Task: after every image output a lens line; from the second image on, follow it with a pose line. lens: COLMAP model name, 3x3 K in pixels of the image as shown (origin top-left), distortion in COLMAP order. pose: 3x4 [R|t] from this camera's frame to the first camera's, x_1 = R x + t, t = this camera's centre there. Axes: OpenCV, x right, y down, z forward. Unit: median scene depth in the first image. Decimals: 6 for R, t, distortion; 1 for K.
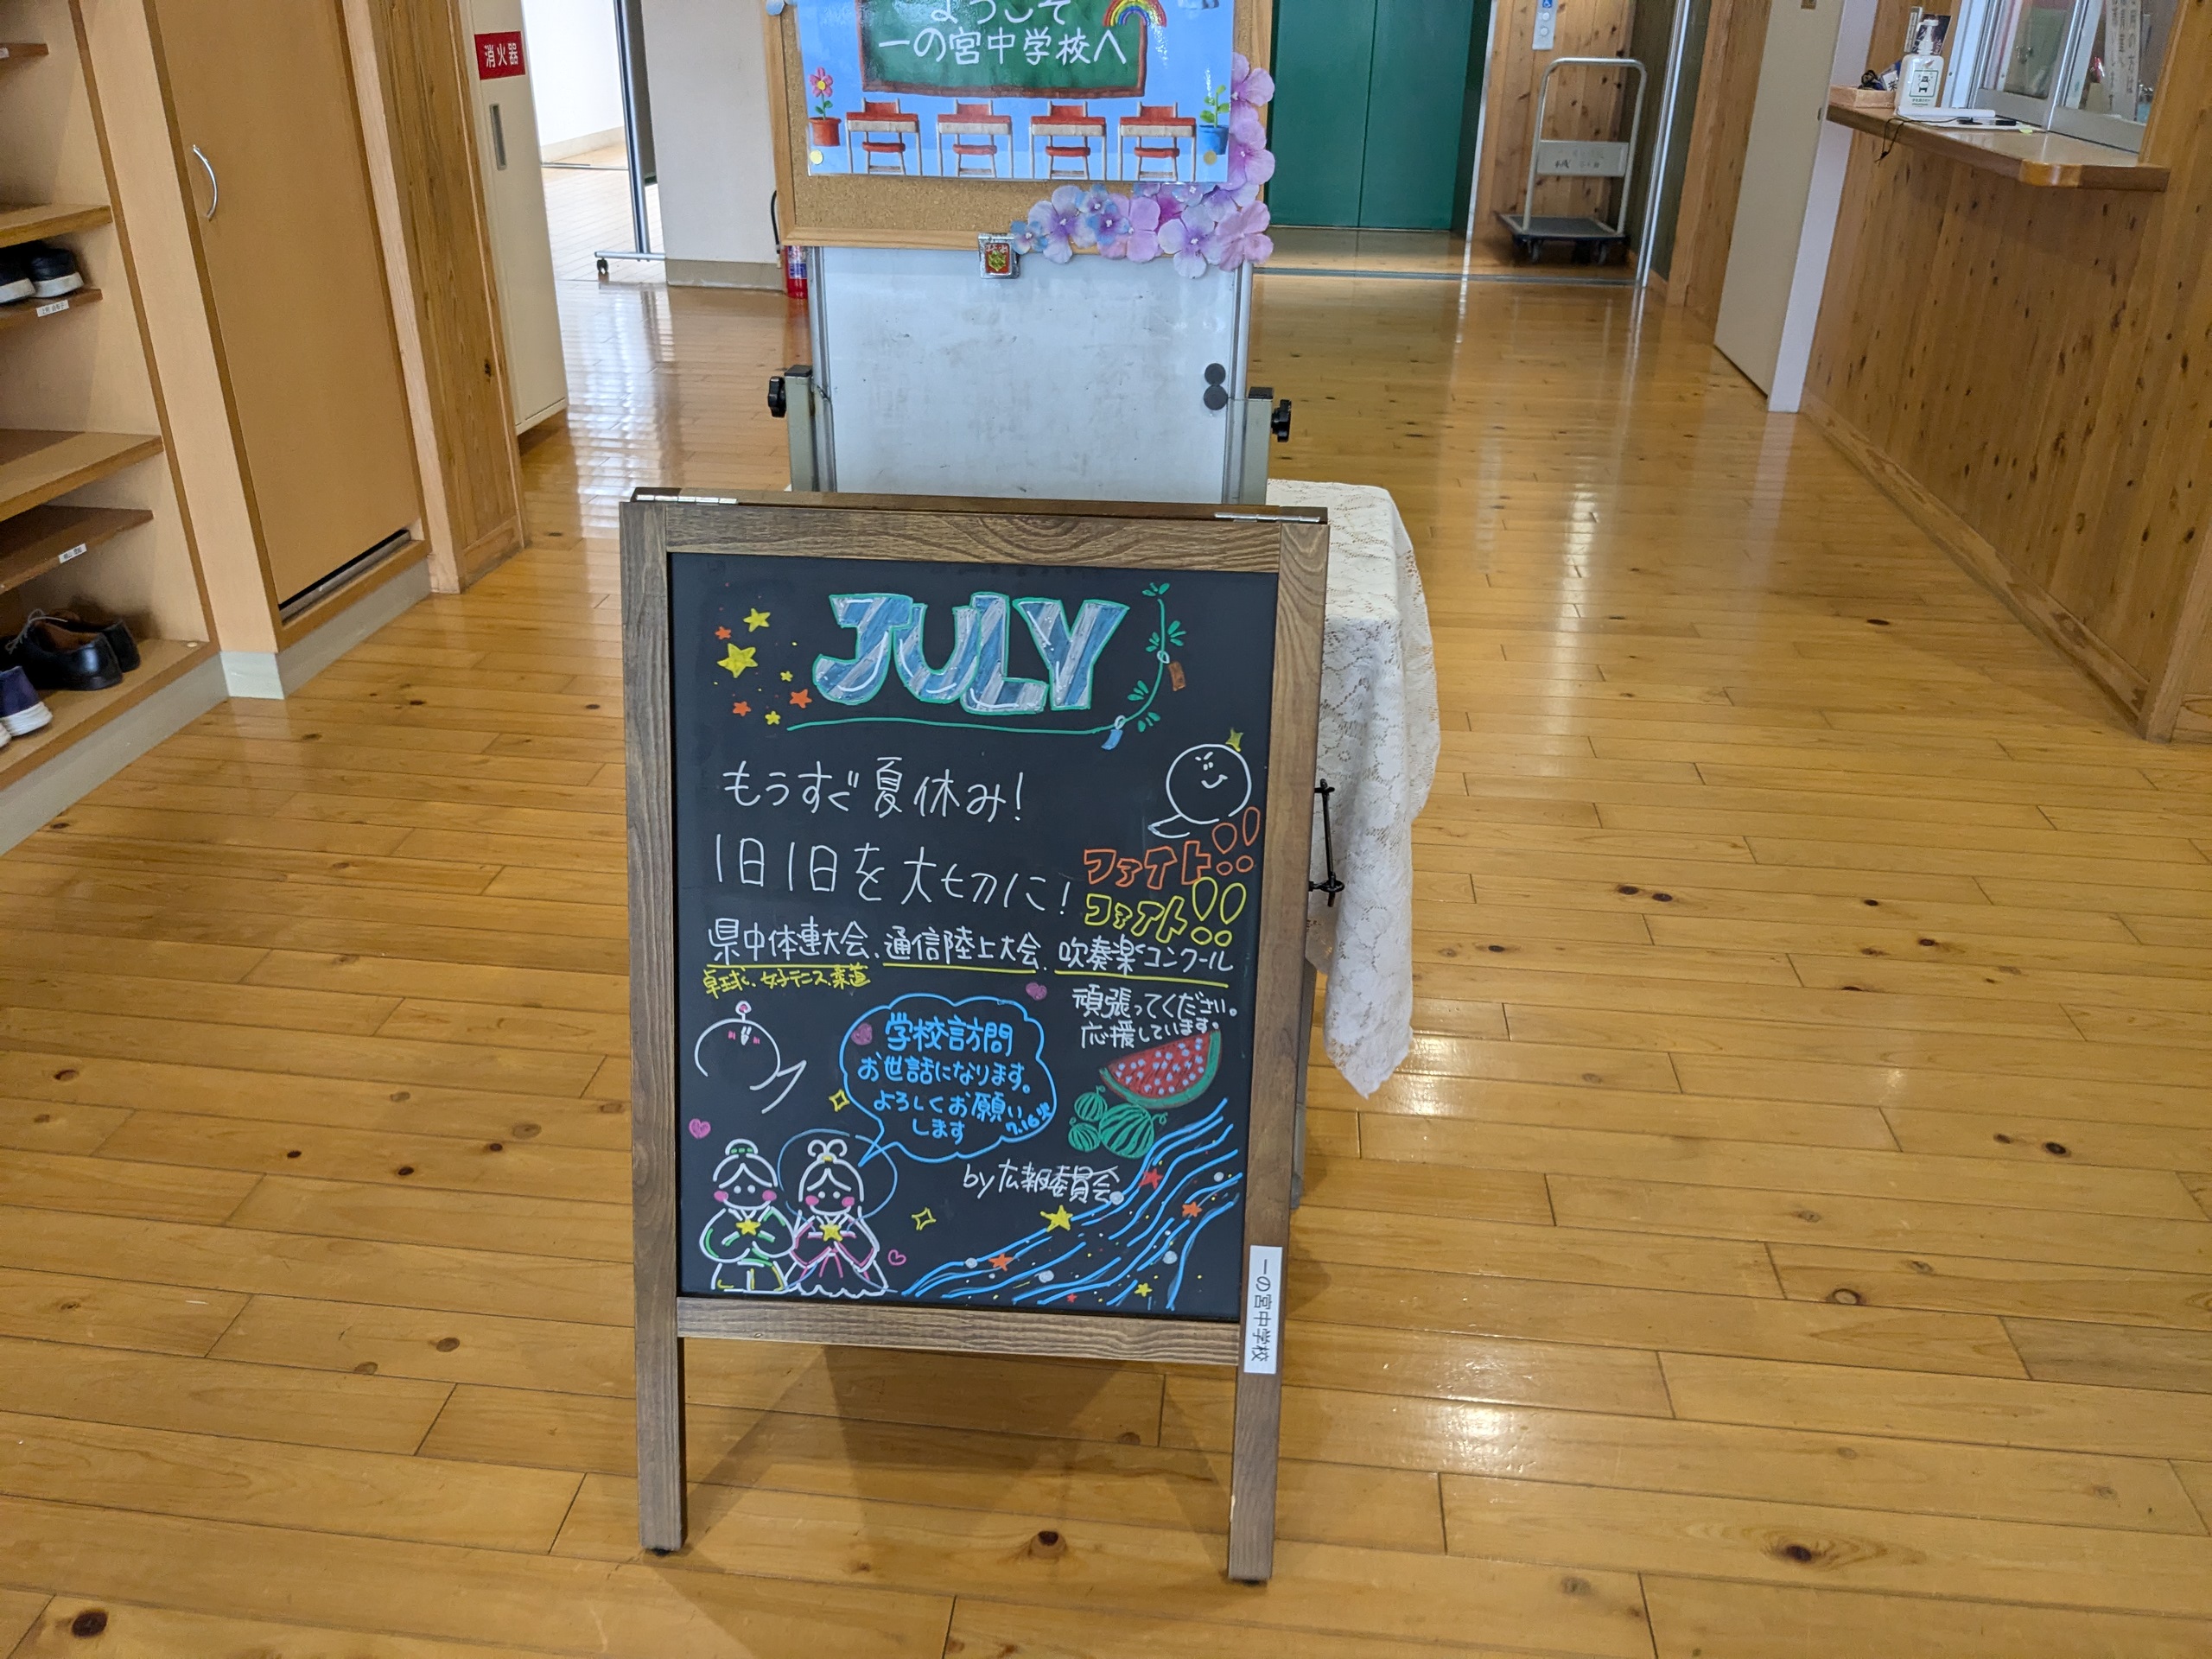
lens RADIAL K [[1763.9, 0, 1060.5], [0, 1763.9, 845.1], [0, 0, 1]] dist [0.053214, -0.088379]
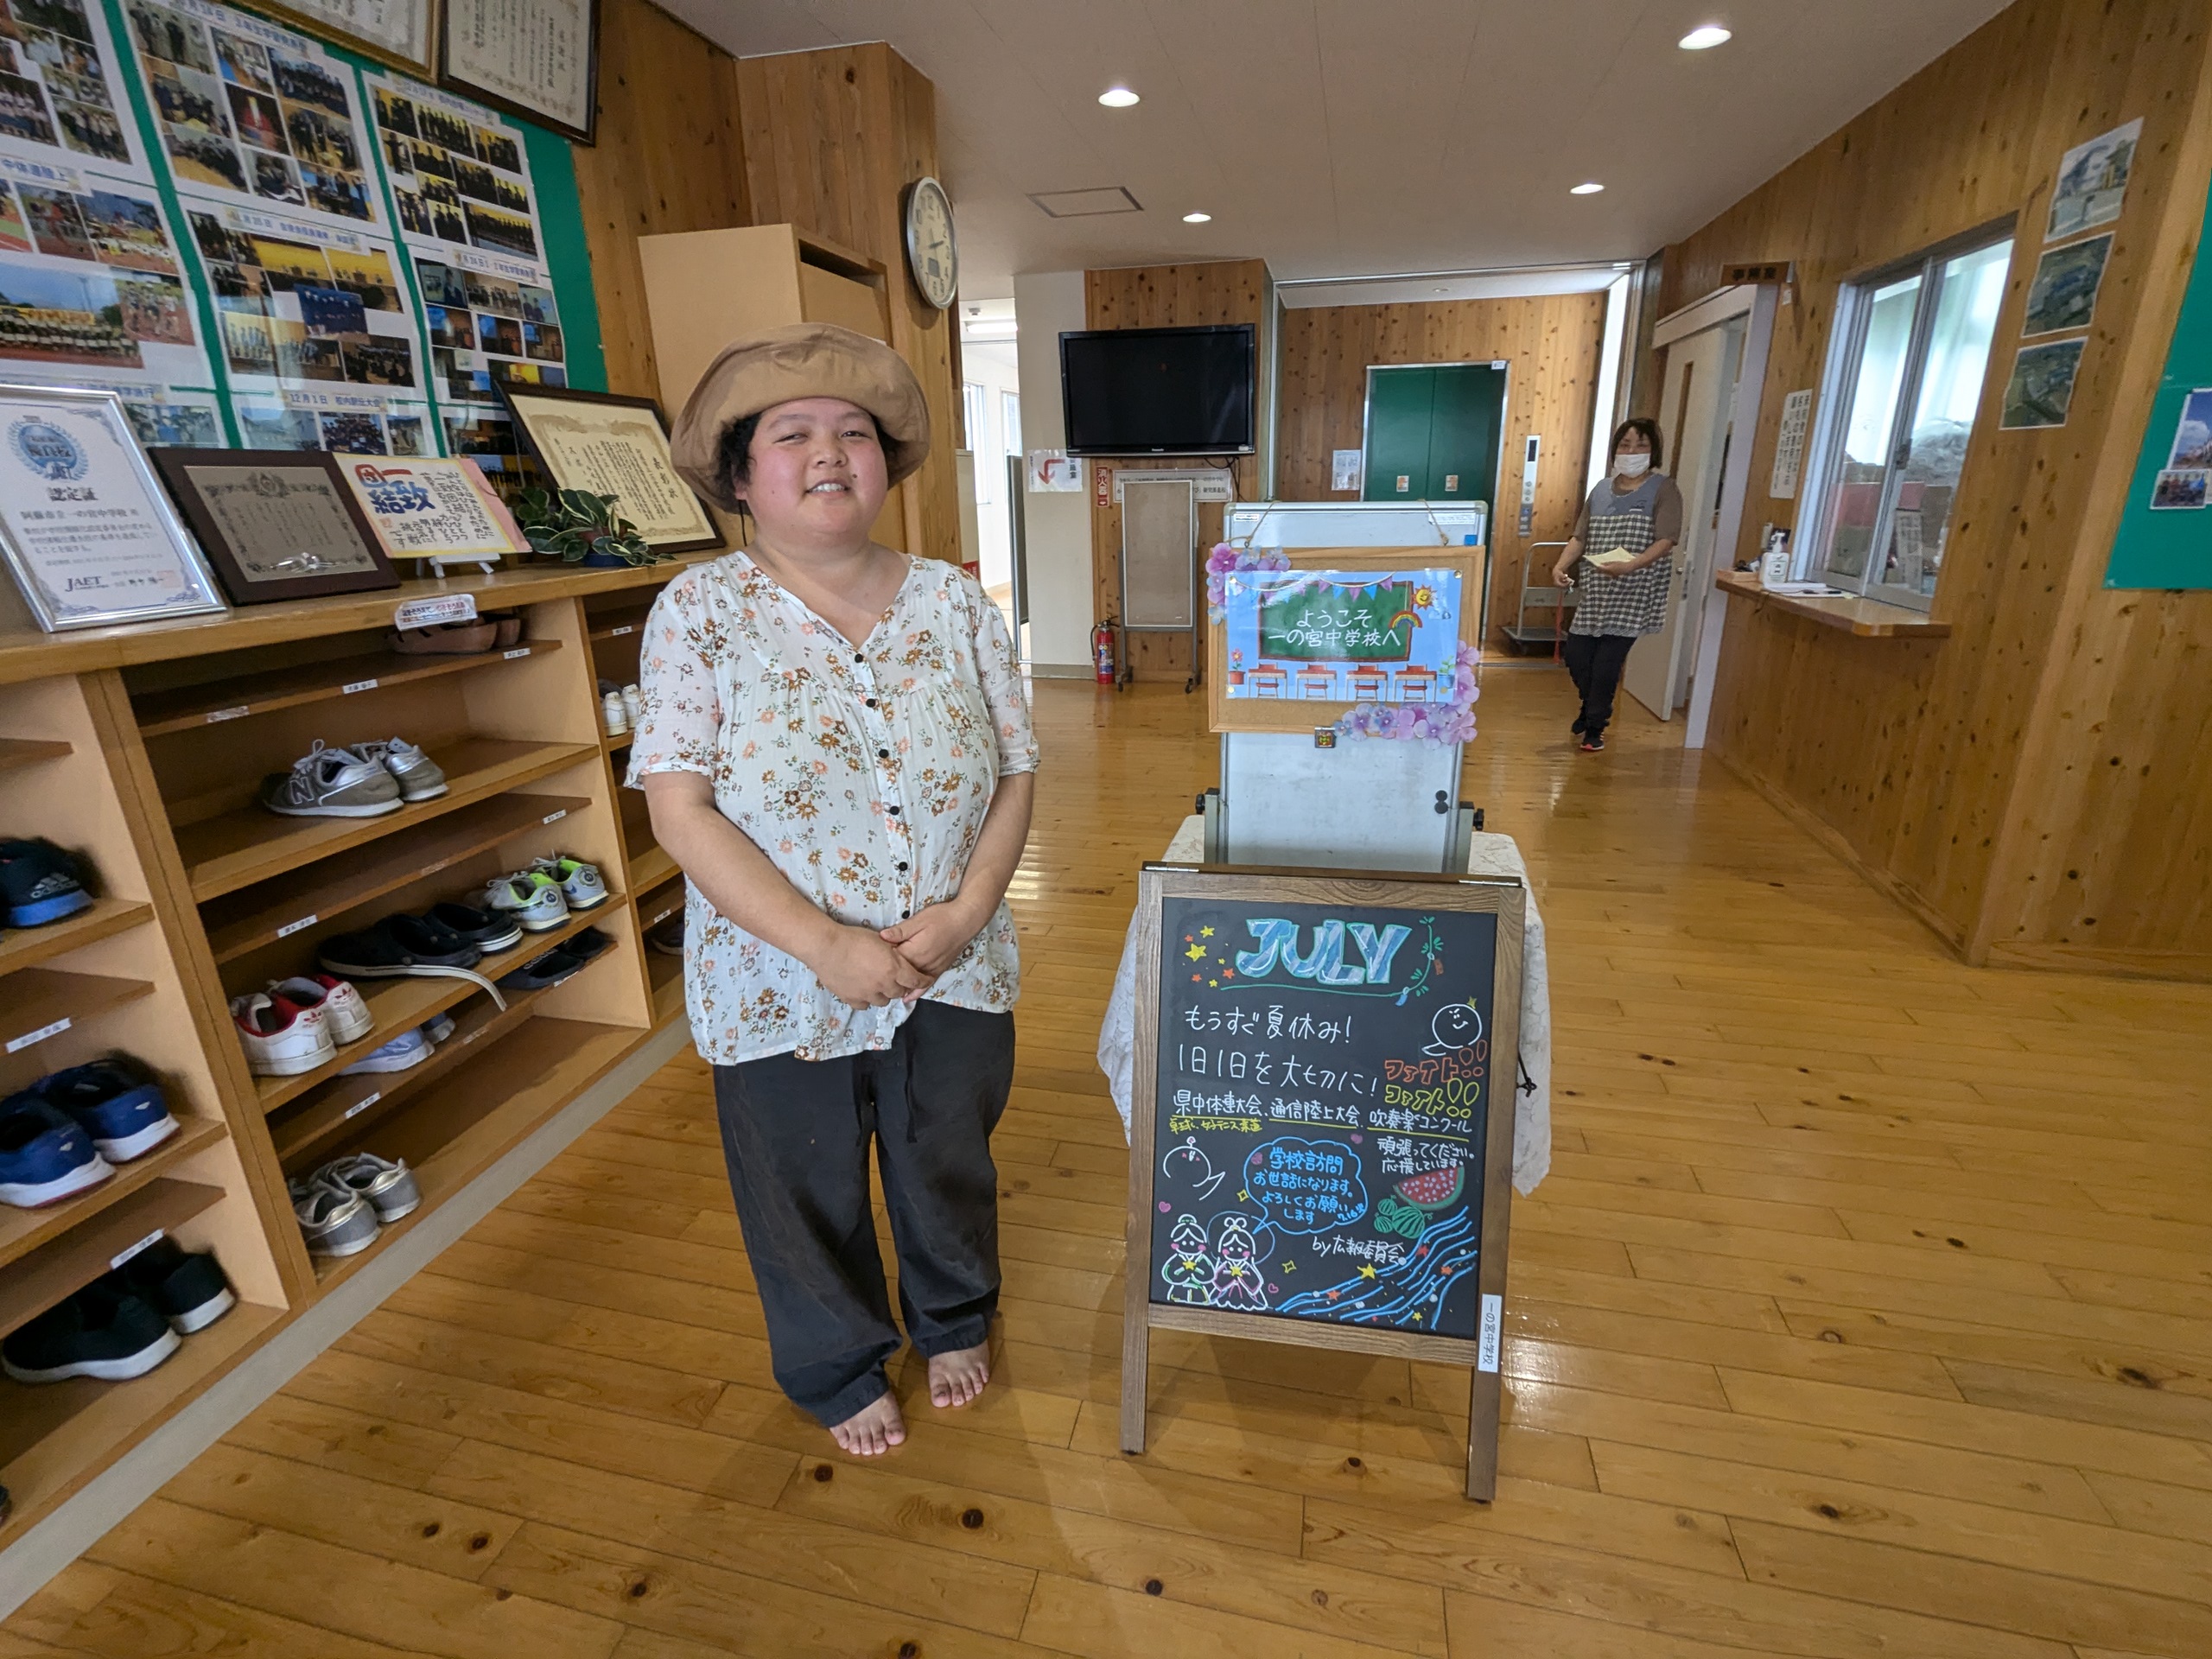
lens RADIAL K [[1034.0, 0, 1103.0], [0, 1034.0, 825.3], [0, 0, 1]] dist [0.001903, 0.003396]
pose [[0.992064, 0.003961, -0.125670, -0.126474], [-0.022866, 0.988519, -0.149359, -0.063434], [0.123636, 0.151047, 0.980765, -0.103556]]
